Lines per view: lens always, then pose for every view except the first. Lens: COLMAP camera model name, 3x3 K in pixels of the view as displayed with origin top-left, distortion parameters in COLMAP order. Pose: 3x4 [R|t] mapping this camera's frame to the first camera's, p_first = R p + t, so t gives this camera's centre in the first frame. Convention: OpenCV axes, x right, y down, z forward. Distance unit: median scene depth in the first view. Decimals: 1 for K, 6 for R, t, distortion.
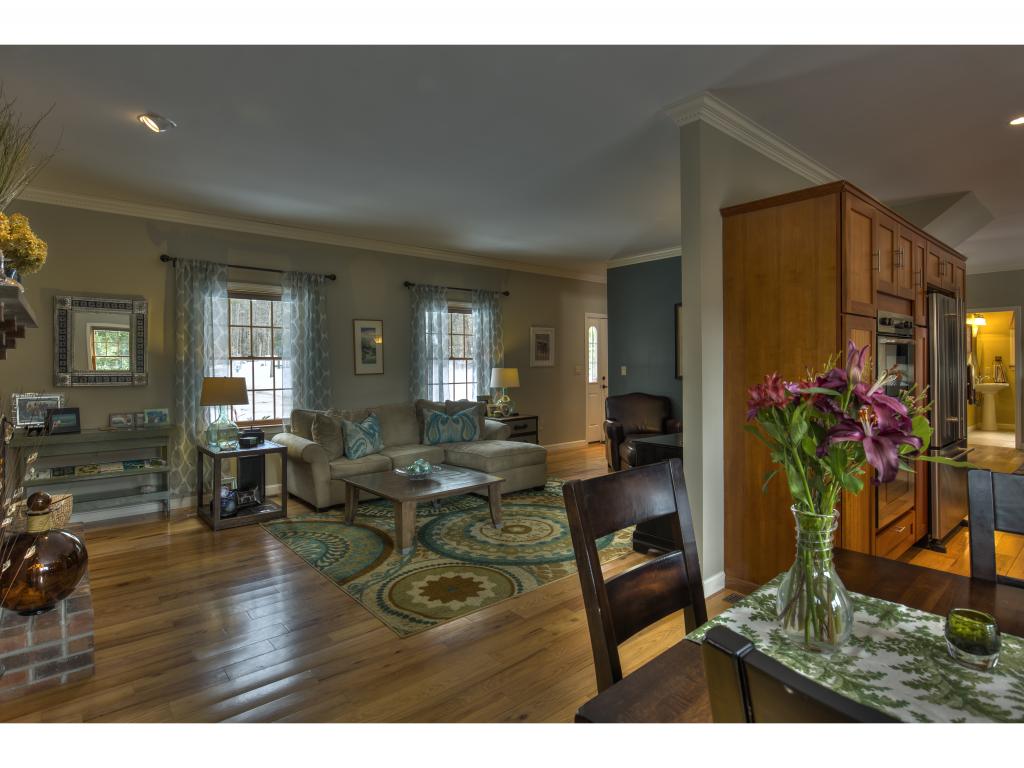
lens RADIAL K [[537.0, 0, 511.4], [0, 537.0, 368.3], [0, 0, 1]] dist [-0.001231, 0.000020]
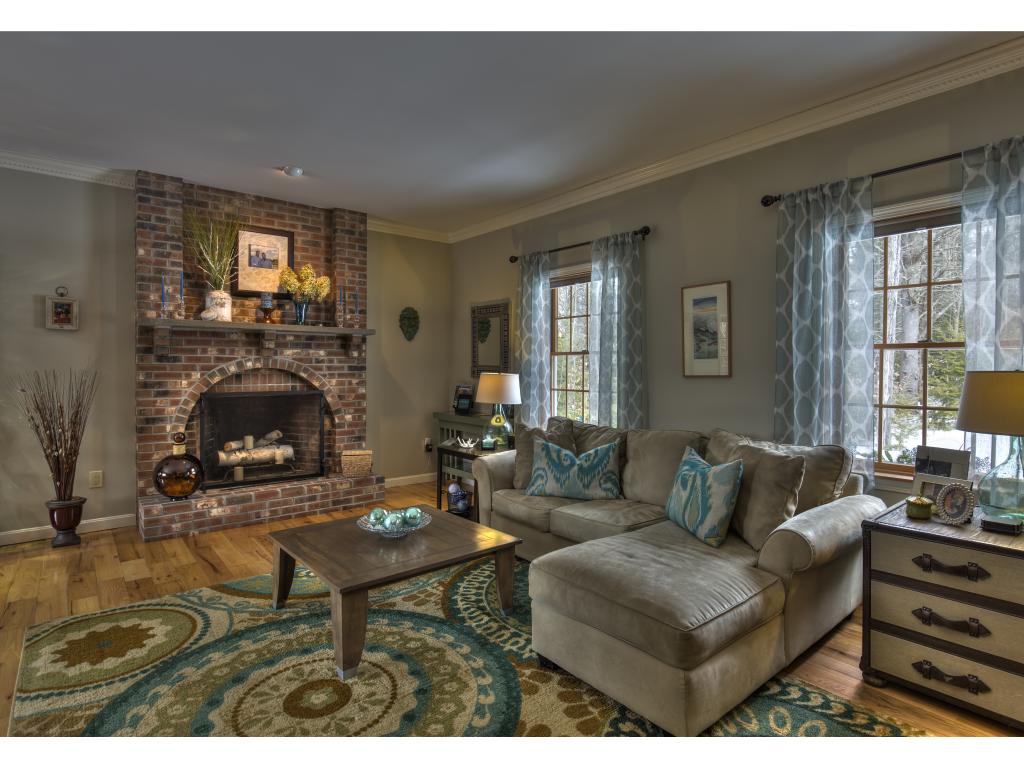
lens RADIAL K [[527.6, 0, 501.1], [0, 527.6, 374.1], [0, 0, 1]] dist [-0.005666, -0.000639]
pose [[-0.006590, 0.021127, -0.999755, 0.396227], [-0.004072, 0.999768, 0.021154, -0.003284], [0.999970, 0.004210, -0.006503, 0.966761]]
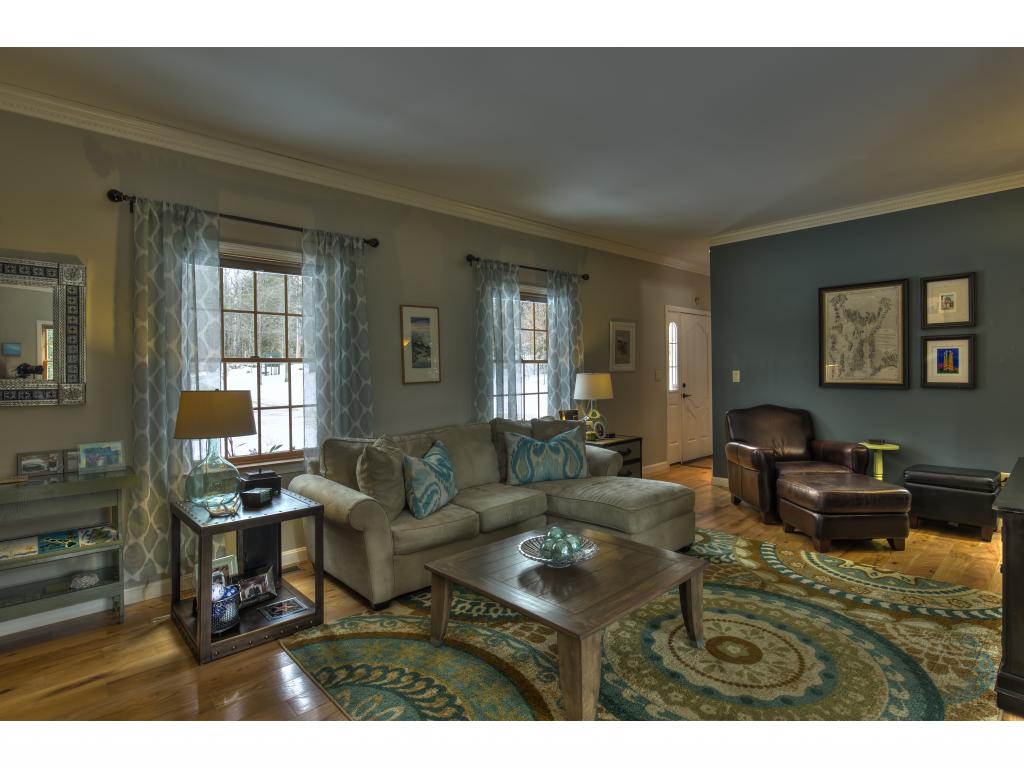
lens RADIAL K [[531.6, 0, 526.2], [0, 531.6, 373.3], [0, 0, 1]] dist [-0.004084, -0.000632]
pose [[0.998759, -0.003824, 0.049652, -0.201317], [0.003854, 0.999992, -0.000510, -0.000861], [-0.049650, 0.000701, 0.998766, 0.360419]]
